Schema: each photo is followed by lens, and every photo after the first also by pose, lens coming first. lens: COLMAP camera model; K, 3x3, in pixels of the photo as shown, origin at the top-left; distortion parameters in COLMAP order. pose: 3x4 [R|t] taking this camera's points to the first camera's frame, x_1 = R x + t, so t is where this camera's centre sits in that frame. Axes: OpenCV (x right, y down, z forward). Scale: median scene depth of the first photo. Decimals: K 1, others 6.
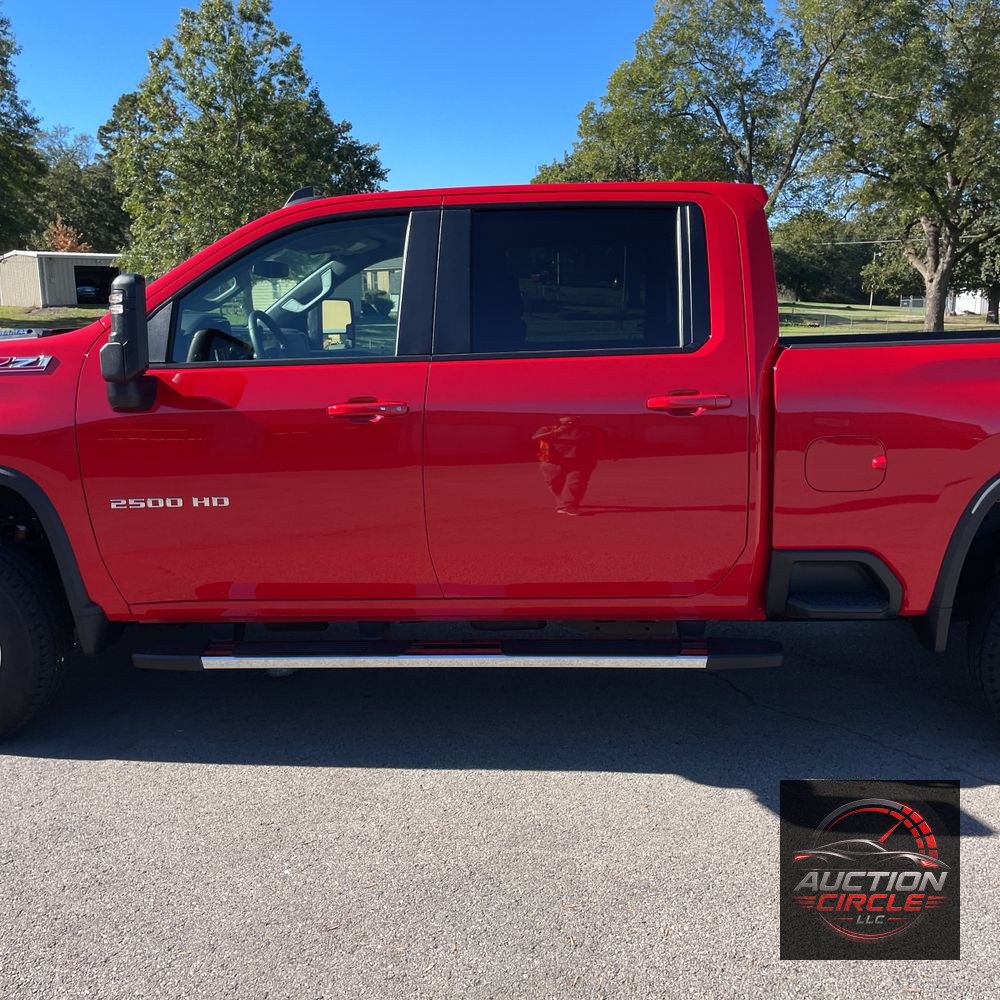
lens RADIAL K [[1022.3, 0, 500.0], [0, 1022.3, 500.0], [0, 0, 1]] dist [0.131772, -0.190967]
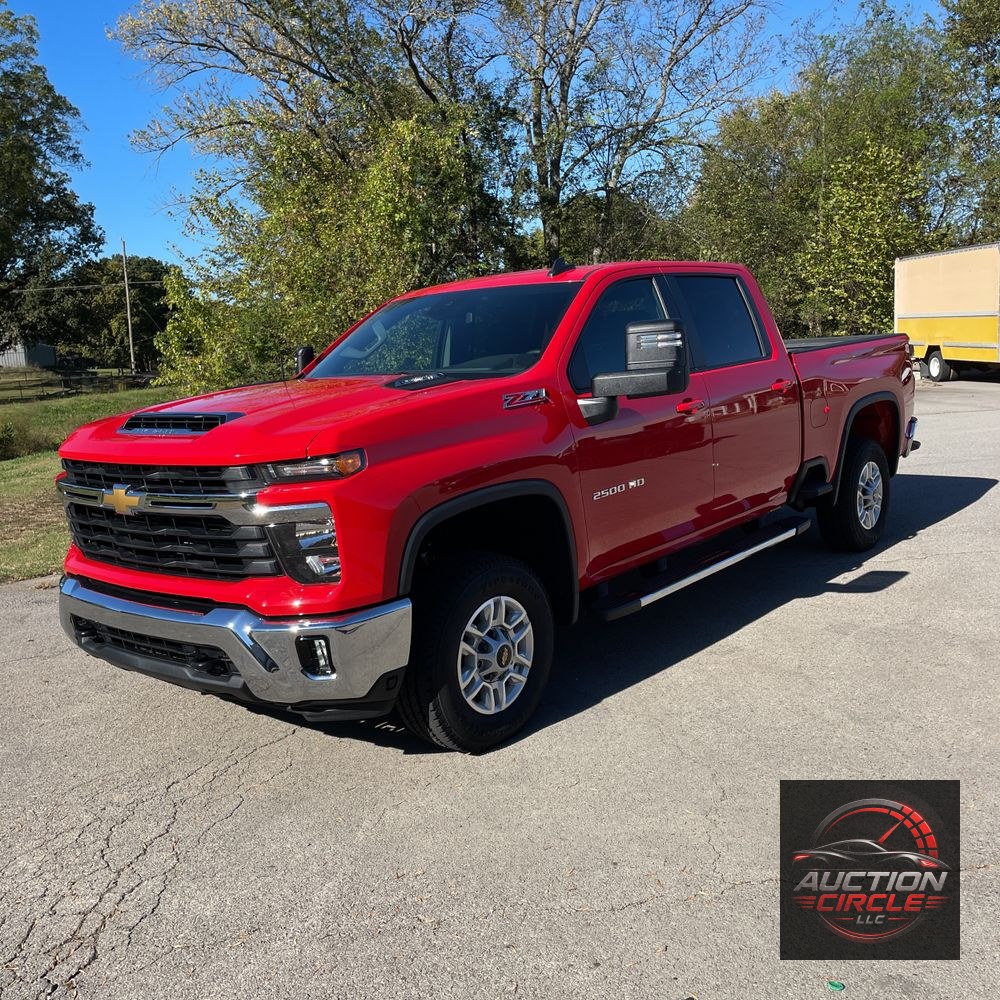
lens RADIAL K [[1047.0, 0, 500.2], [0, 1047.0, 473.3], [0, 0, 1]] dist [0.132523, -0.237672]
pose [[0.570159, -0.130448, 0.811112, -0.101036], [0.208334, 0.977998, 0.010843, -0.004227], [-0.794680, 0.162800, 0.584791, 0.021291]]
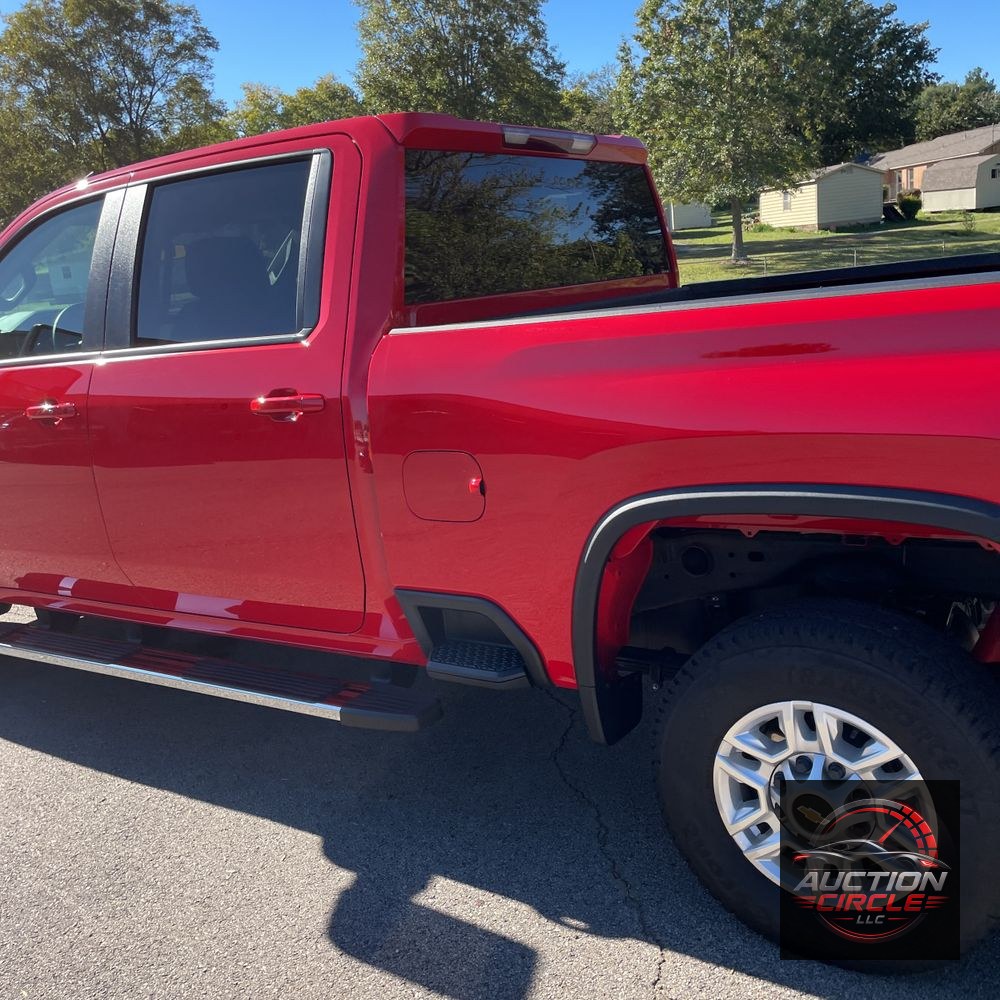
lens RADIAL K [[1028.4, 0, 505.1], [0, 1028.4, 484.4], [0, 0, 1]] dist [0.191373, -0.290783]
pose [[0.871456, 0.035420, -0.489193, 0.046767], [-0.005534, 0.998036, 0.062404, -0.005229], [0.490442, -0.051675, 0.869940, 0.021887]]
